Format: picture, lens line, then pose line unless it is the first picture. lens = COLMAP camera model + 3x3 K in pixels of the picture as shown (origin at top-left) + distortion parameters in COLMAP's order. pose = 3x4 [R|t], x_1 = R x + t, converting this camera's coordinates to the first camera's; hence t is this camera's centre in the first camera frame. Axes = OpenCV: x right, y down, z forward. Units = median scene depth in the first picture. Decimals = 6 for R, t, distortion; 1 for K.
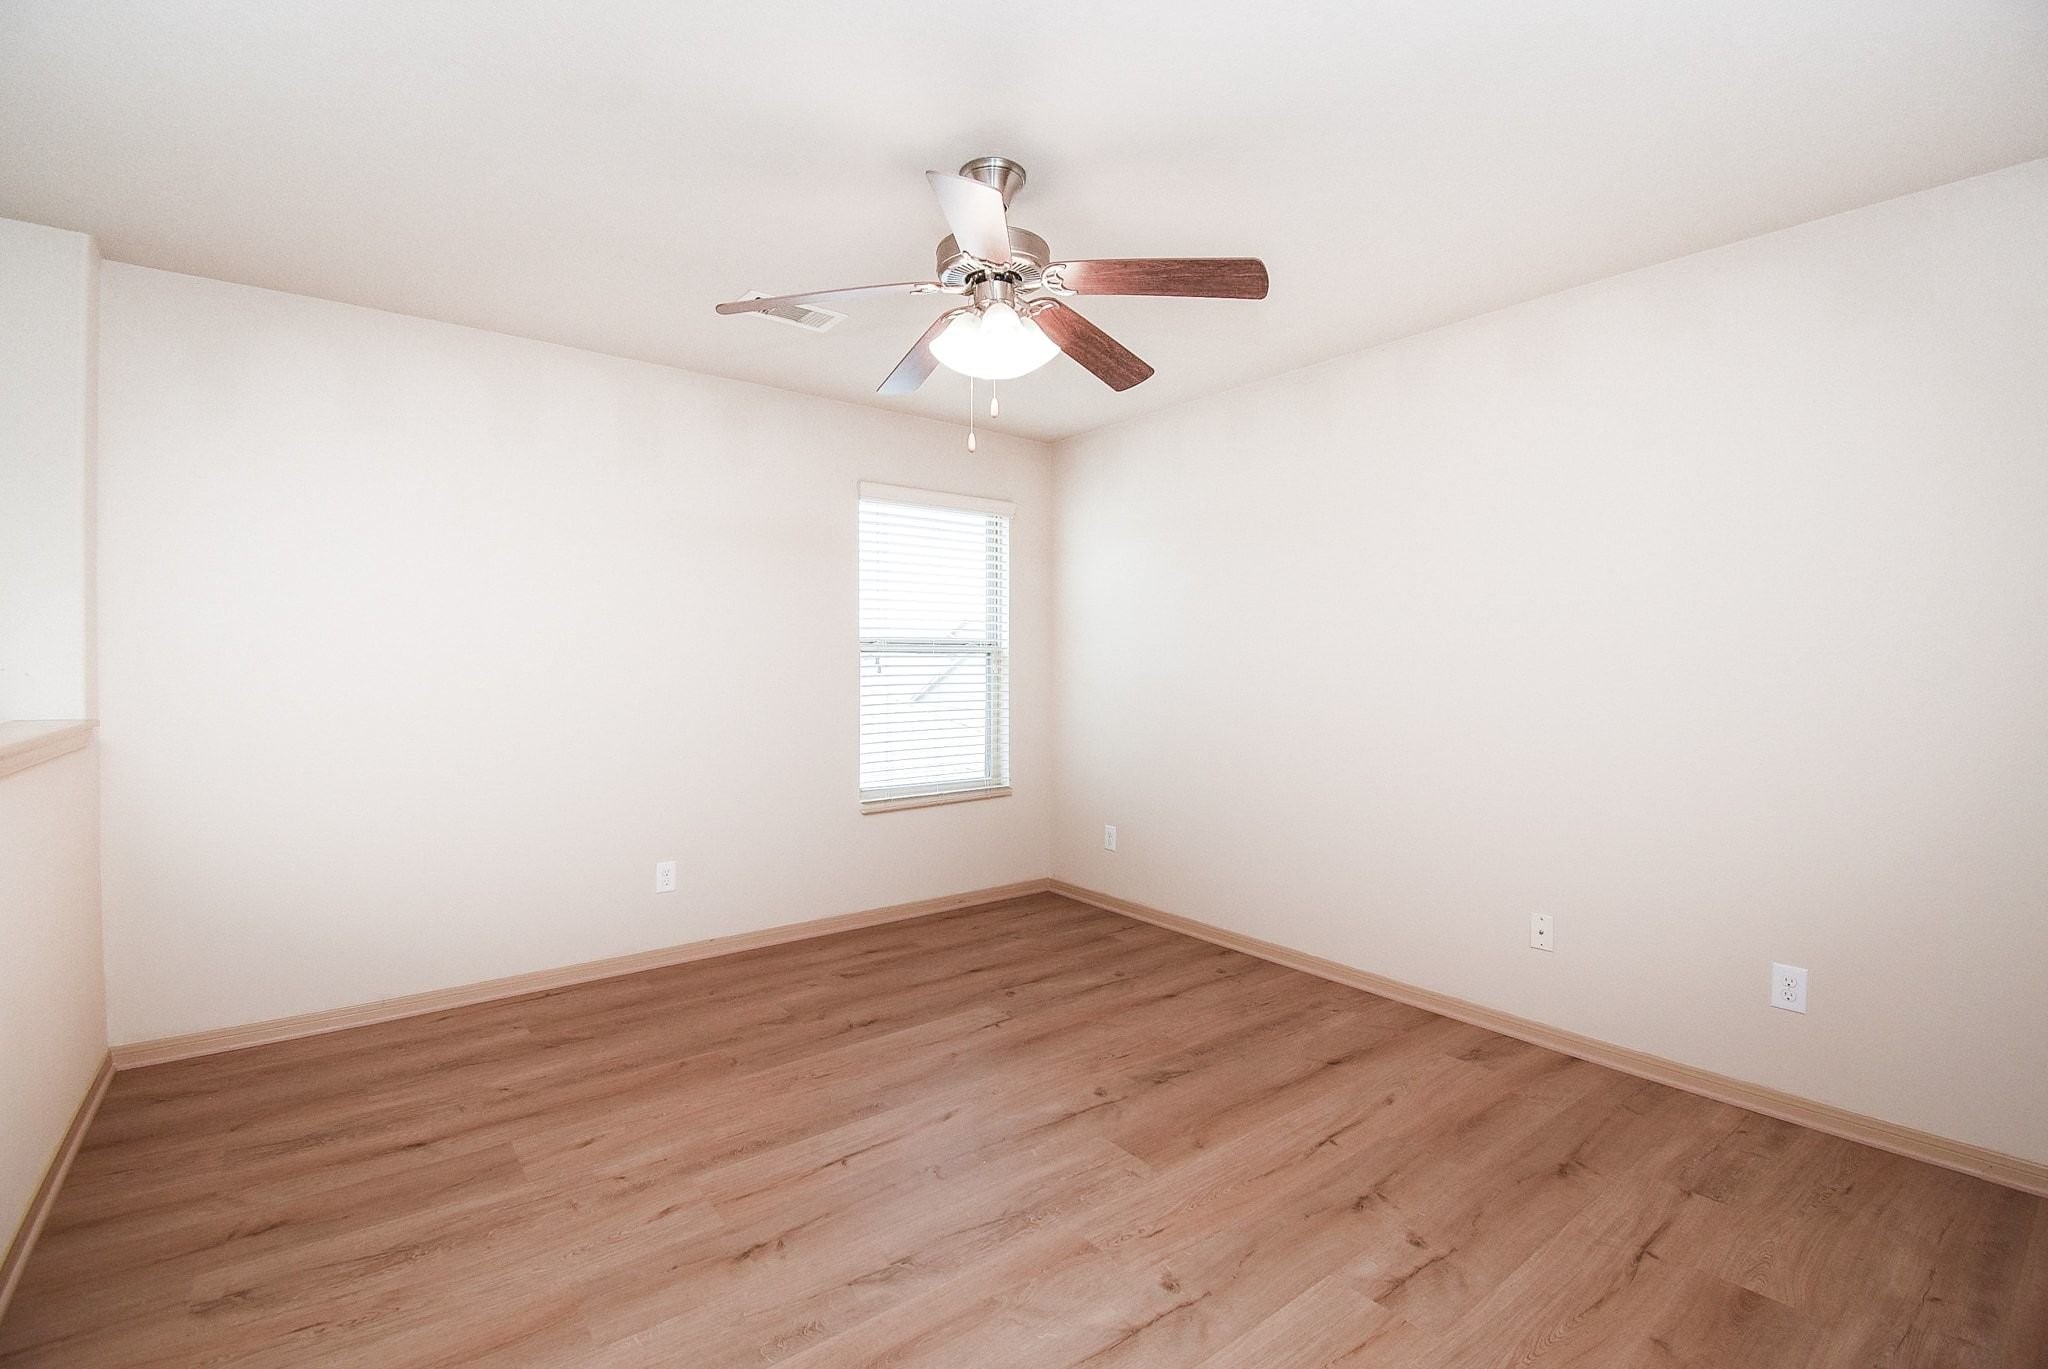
lens RADIAL K [[908.7, 0, 1019.5], [0, 908.7, 668.8], [0, 0, 1]] dist [0.021257, -0.025143]
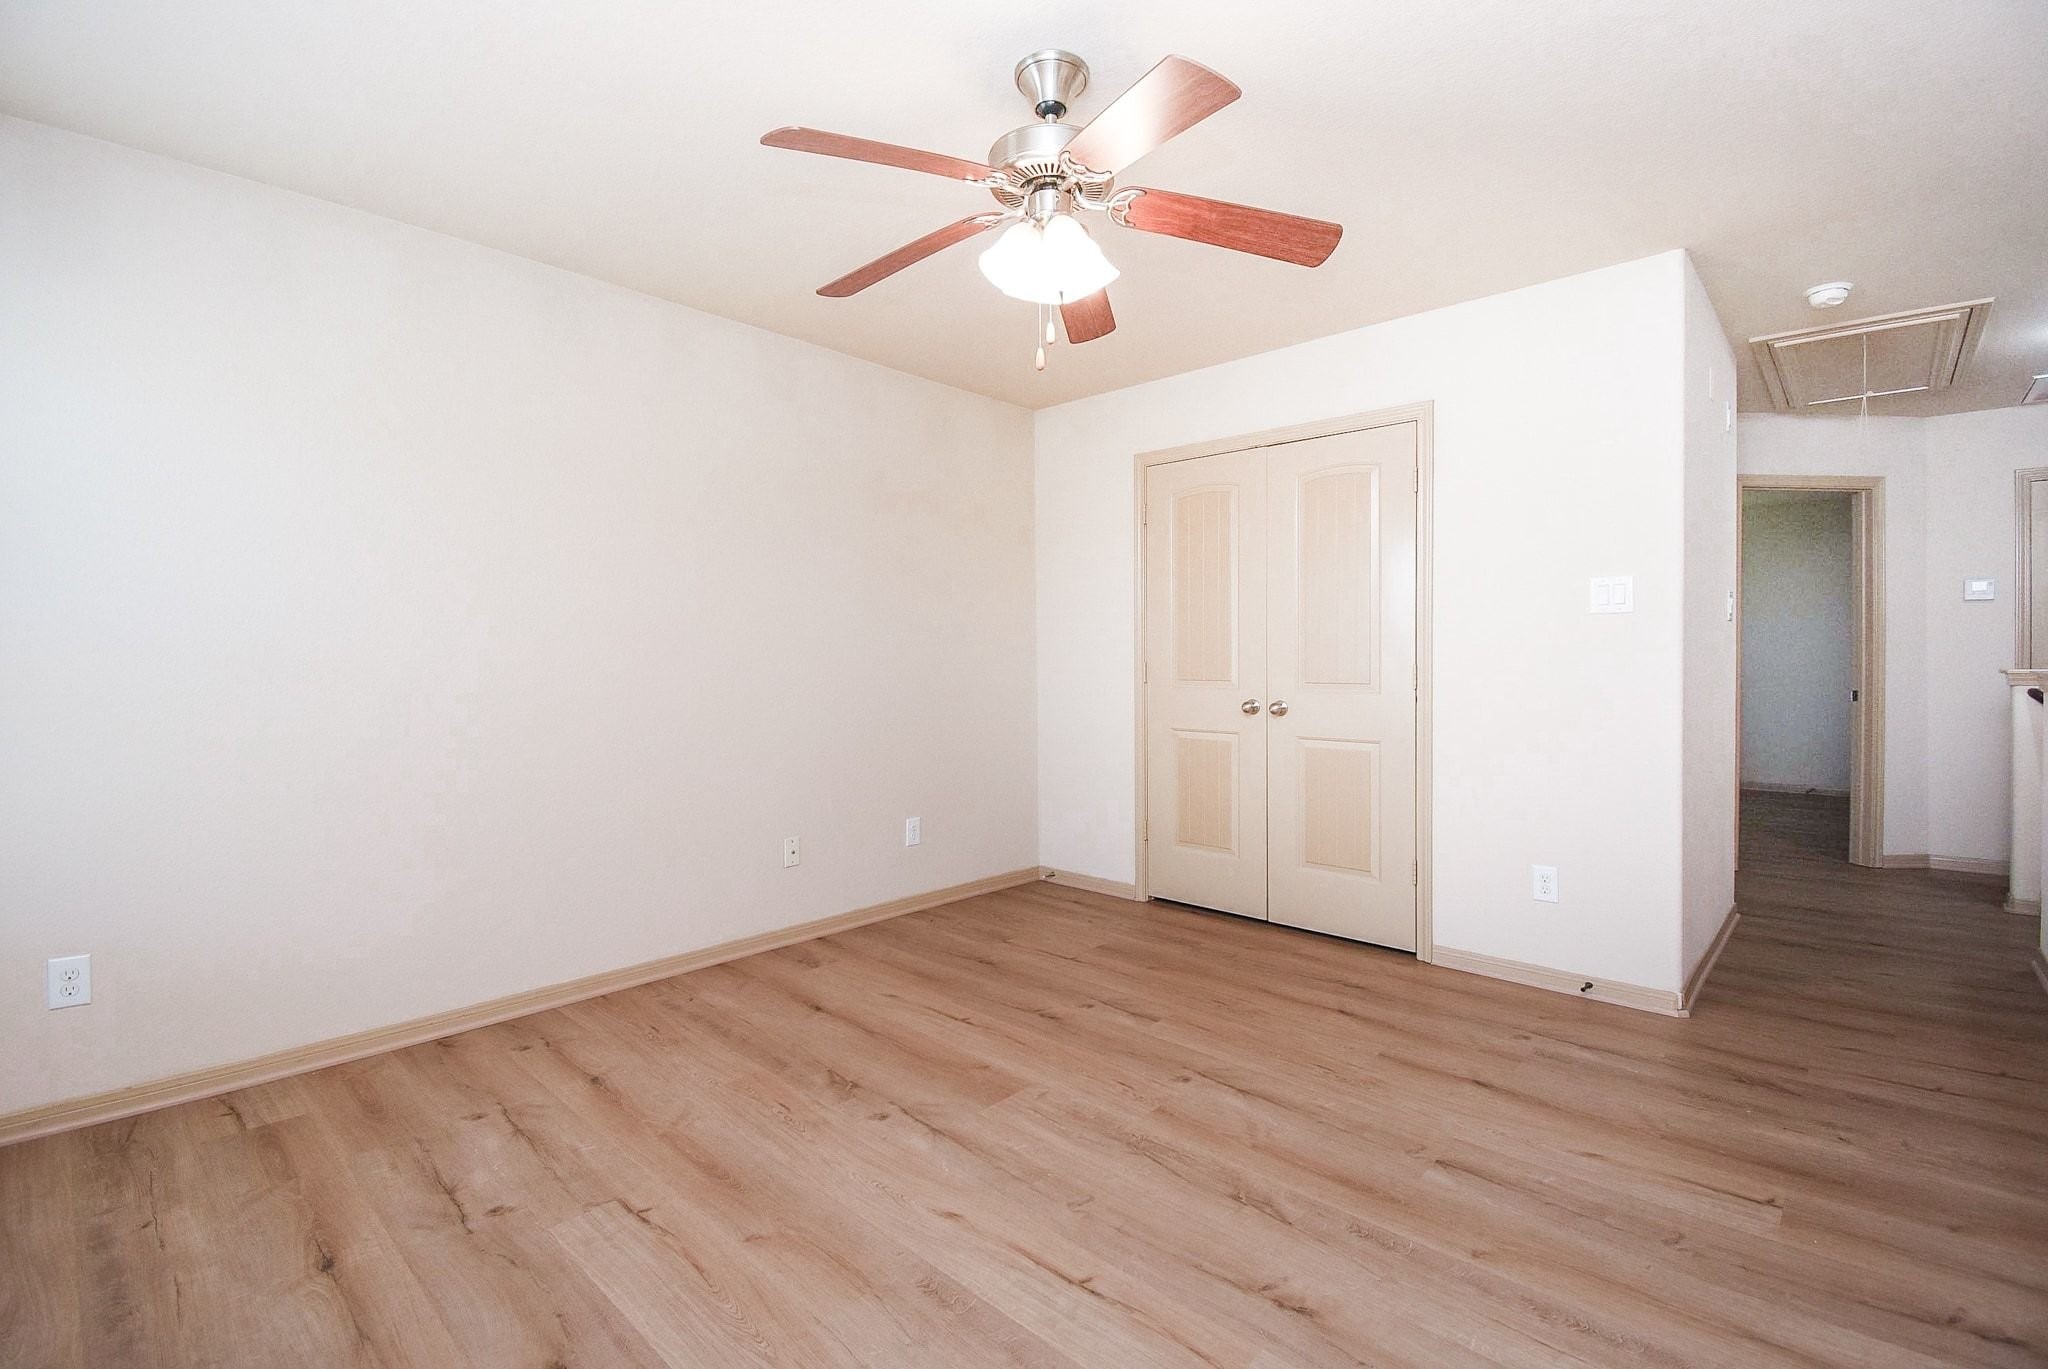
lens RADIAL K [[908.7, 0, 1019.5], [0, 908.7, 668.8], [0, 0, 1]] dist [0.021257, -0.025143]
pose [[-0.159674, -0.012815, 0.987087, -0.678156], [0.006292, 0.999882, 0.013999, 0.023823], [-0.987150, 0.008446, -0.159575, 0.869509]]
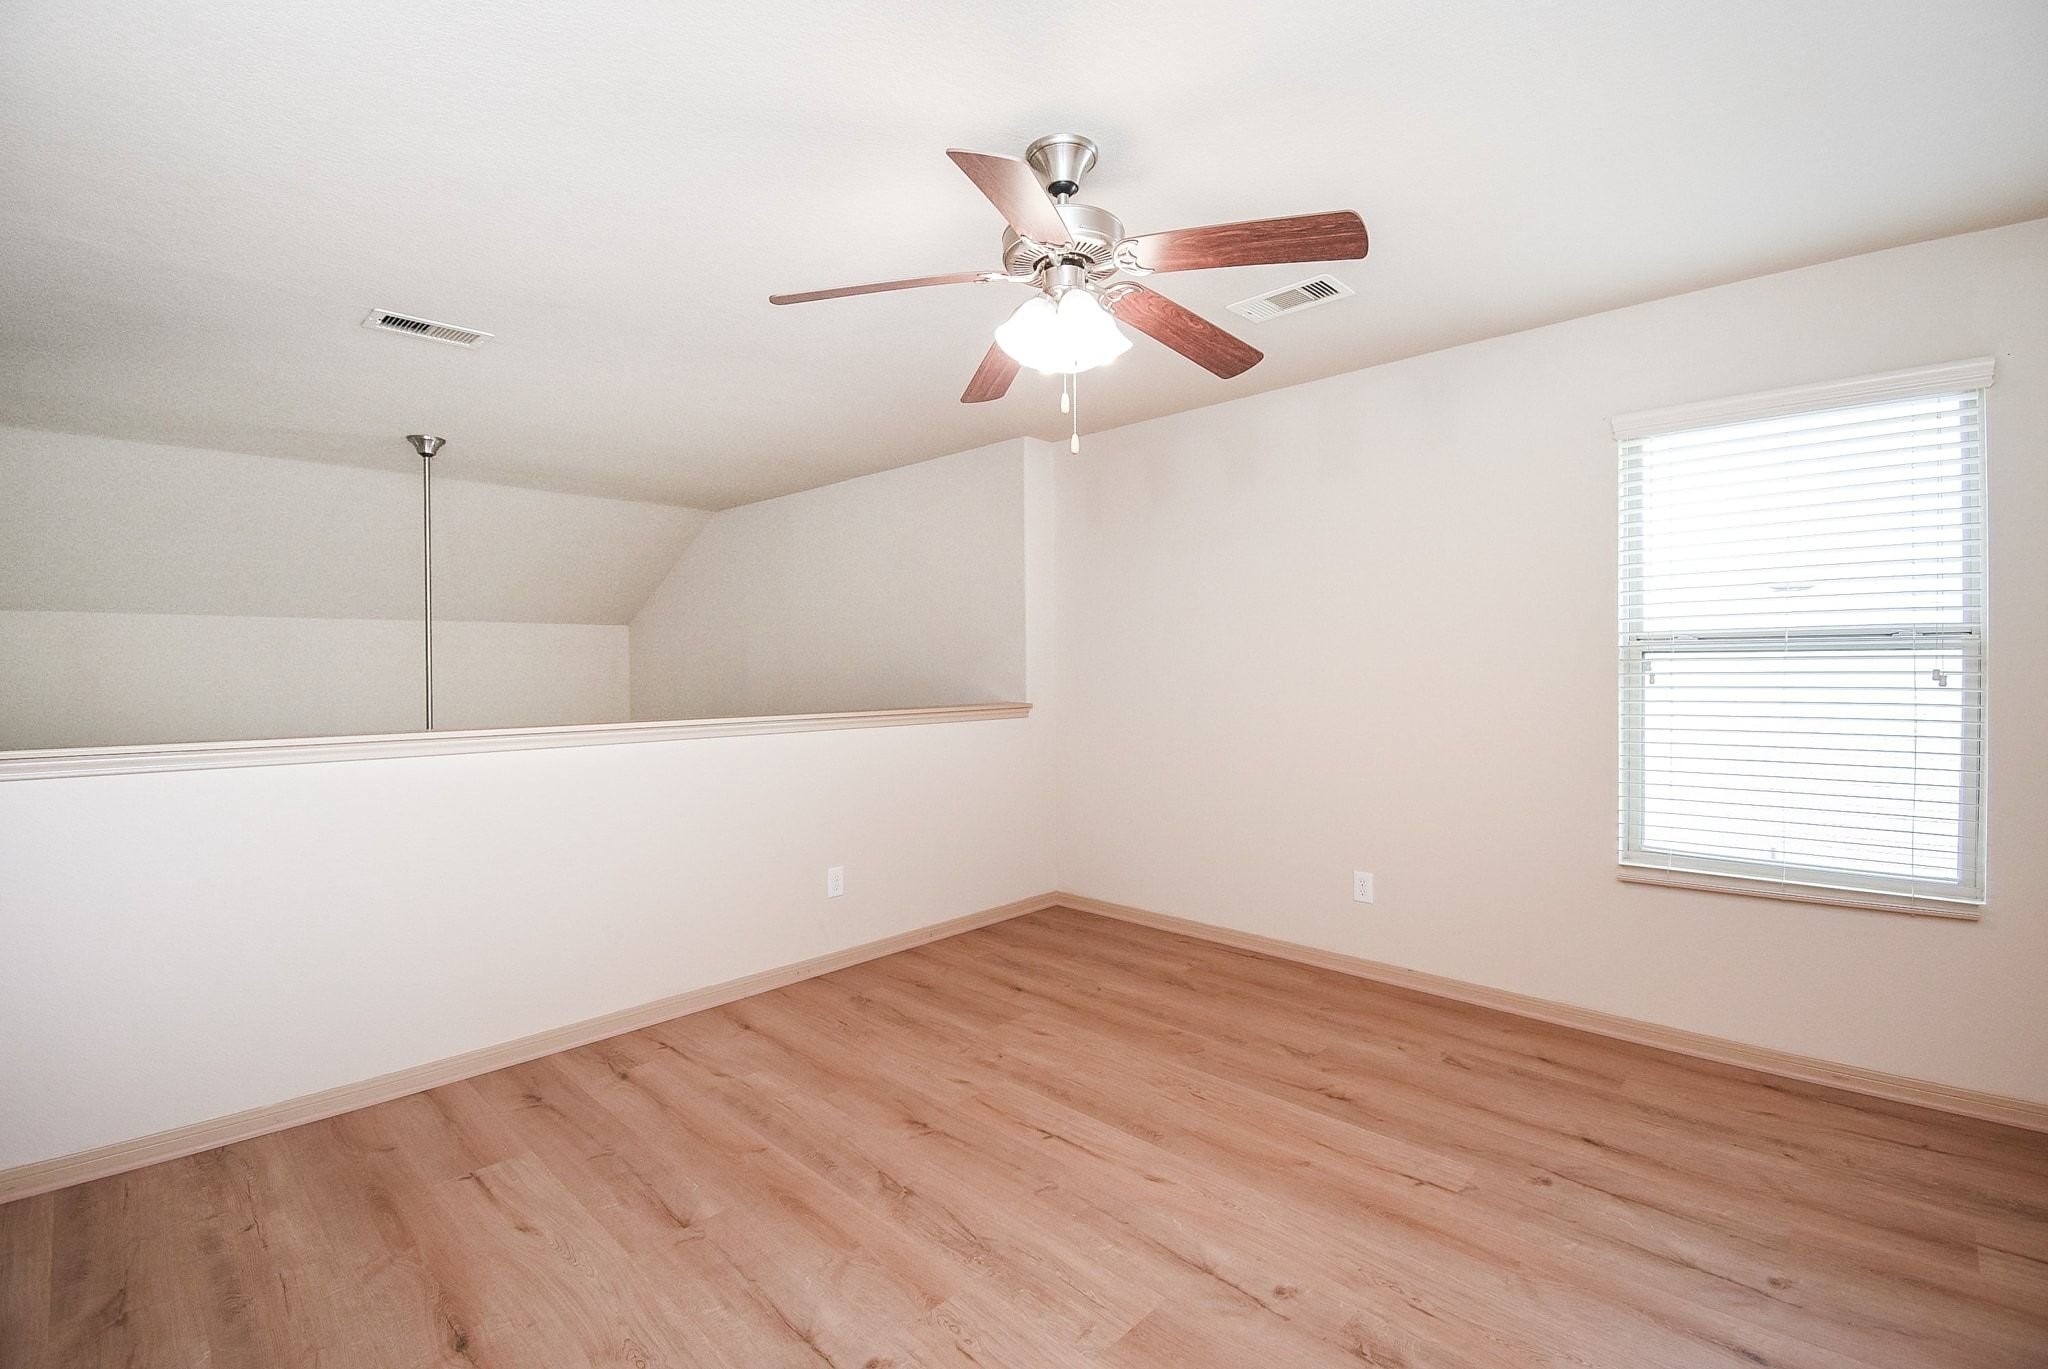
lens RADIAL K [[897.3, 0, 1025.8], [0, 897.3, 668.0], [0, 0, 1]] dist [0.020731, -0.024158]
pose [[0.148346, -0.000040, -0.988935, 0.643836], [0.003878, 0.999992, 0.000541, -0.013830], [0.988928, -0.003915, 0.148345, 0.608481]]
